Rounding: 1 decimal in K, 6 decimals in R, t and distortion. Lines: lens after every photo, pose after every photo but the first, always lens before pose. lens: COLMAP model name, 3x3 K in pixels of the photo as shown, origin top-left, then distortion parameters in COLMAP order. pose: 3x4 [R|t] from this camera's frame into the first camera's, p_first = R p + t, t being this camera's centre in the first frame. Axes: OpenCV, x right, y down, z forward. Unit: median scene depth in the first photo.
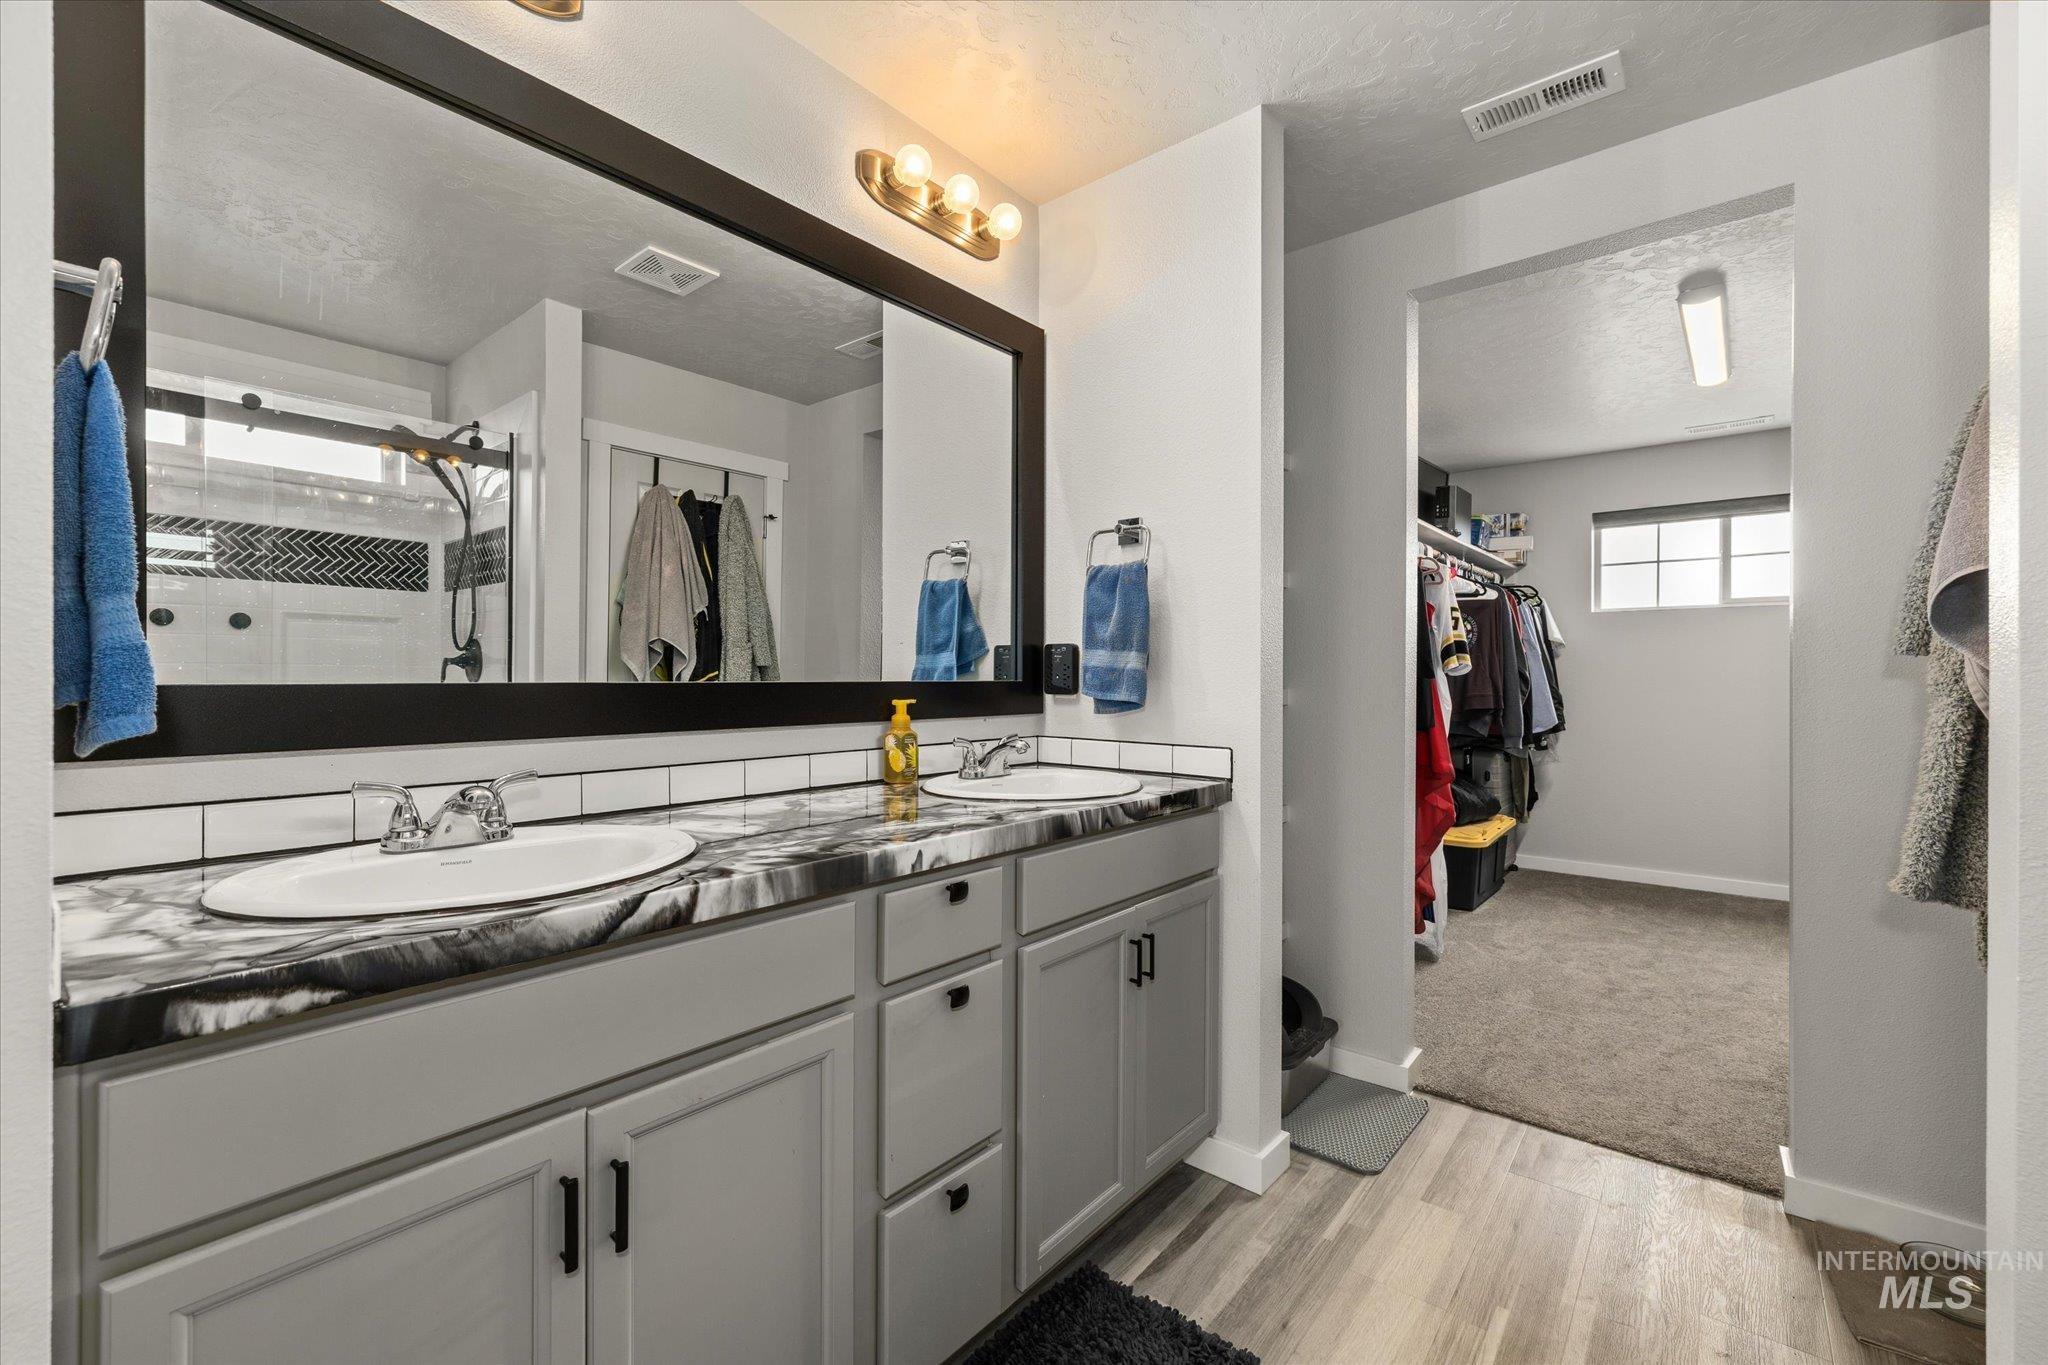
lens RADIAL K [[870.2, 0, 1029.3], [0, 870.2, 678.4], [0, 0, 1]] dist [0.002918, 0.000623]
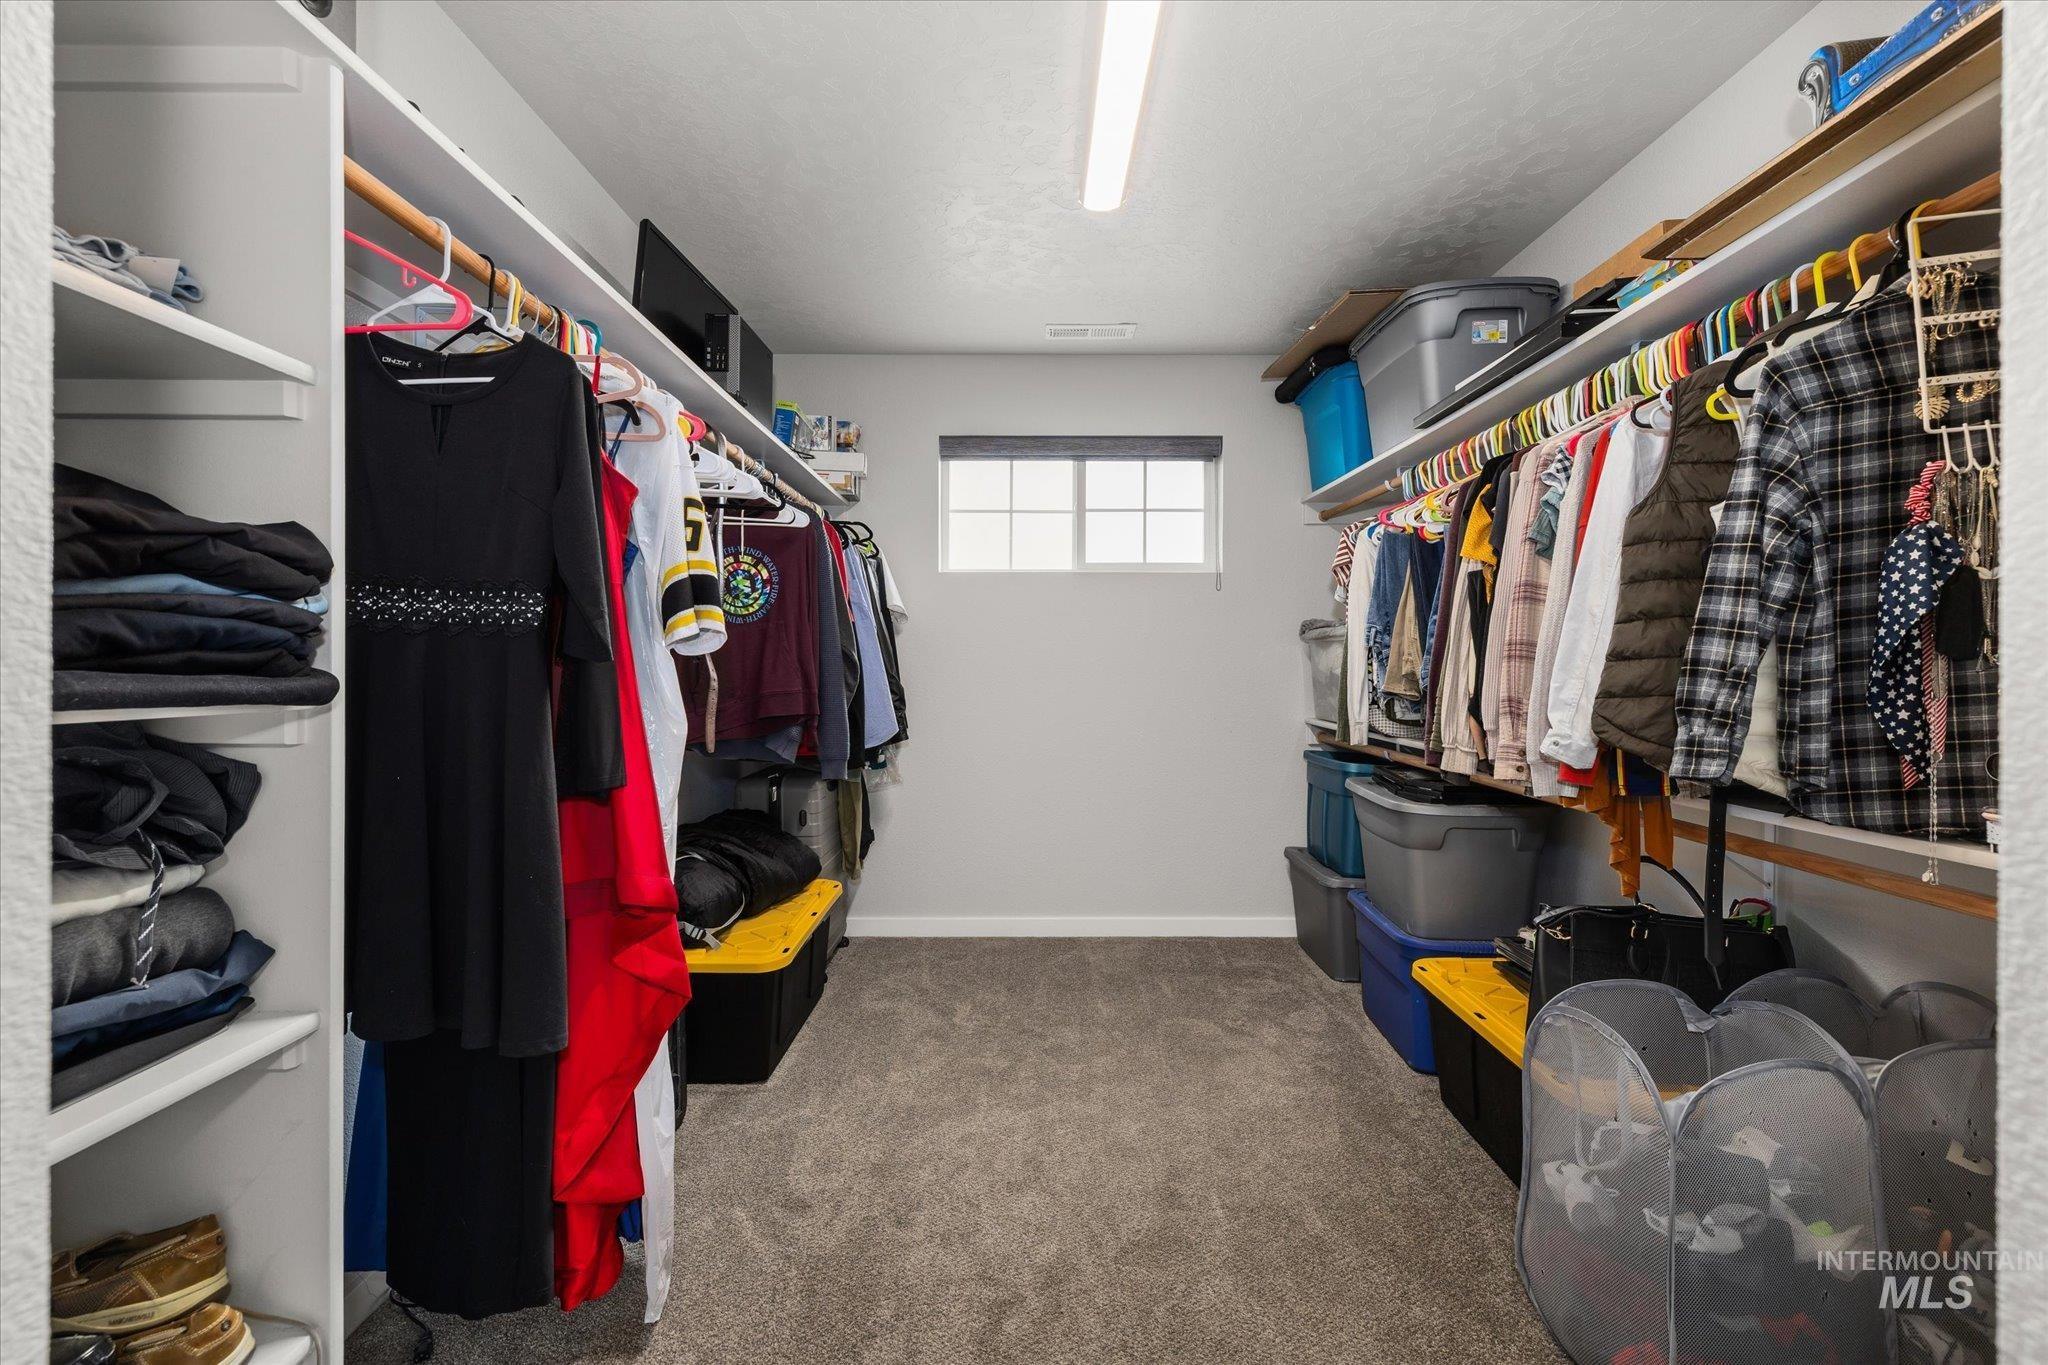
lens RADIAL K [[868.1, 0, 1022.0], [0, 868.1, 672.3], [0, 0, 1]] dist [-0.000119, 0.000059]
pose [[0.774549, -0.006504, 0.632480, 0.336666], [0.001062, 0.999959, 0.008982, 0.001100], [-0.632513, -0.006285, 0.774525, 0.551893]]
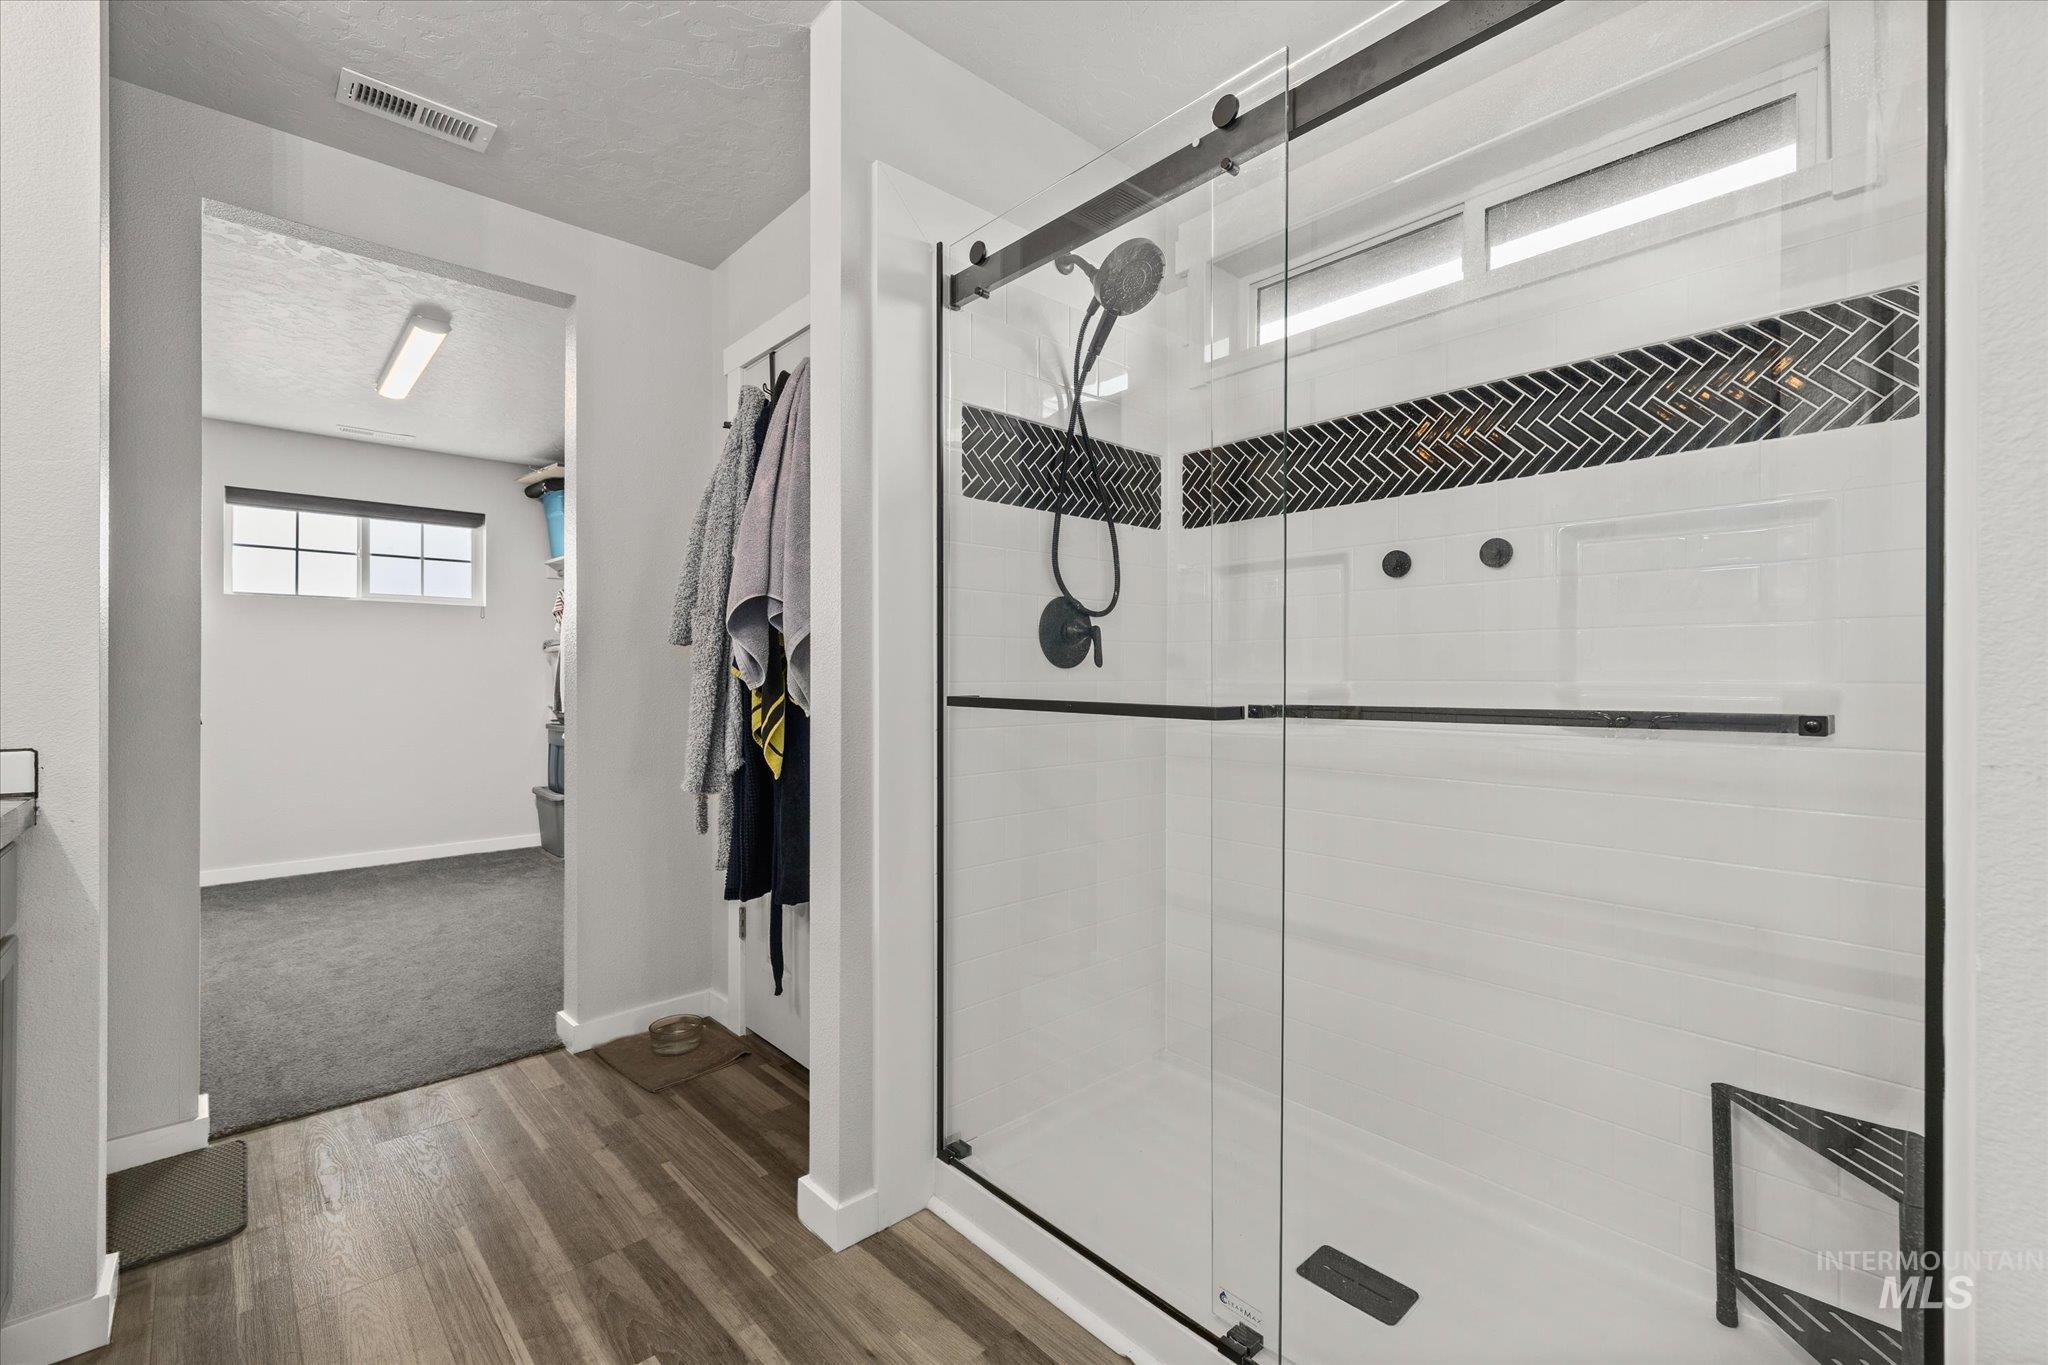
lens RADIAL K [[868.1, 0, 1022.0], [0, 868.1, 672.3], [0, 0, 1]] dist [-0.000119, 0.000059]
pose [[0.134116, 0.001328, 0.990965, -0.199769], [0.002251, 0.999996, -0.001645, 0.012791], [-0.990963, 0.002451, 0.134112, 0.069382]]
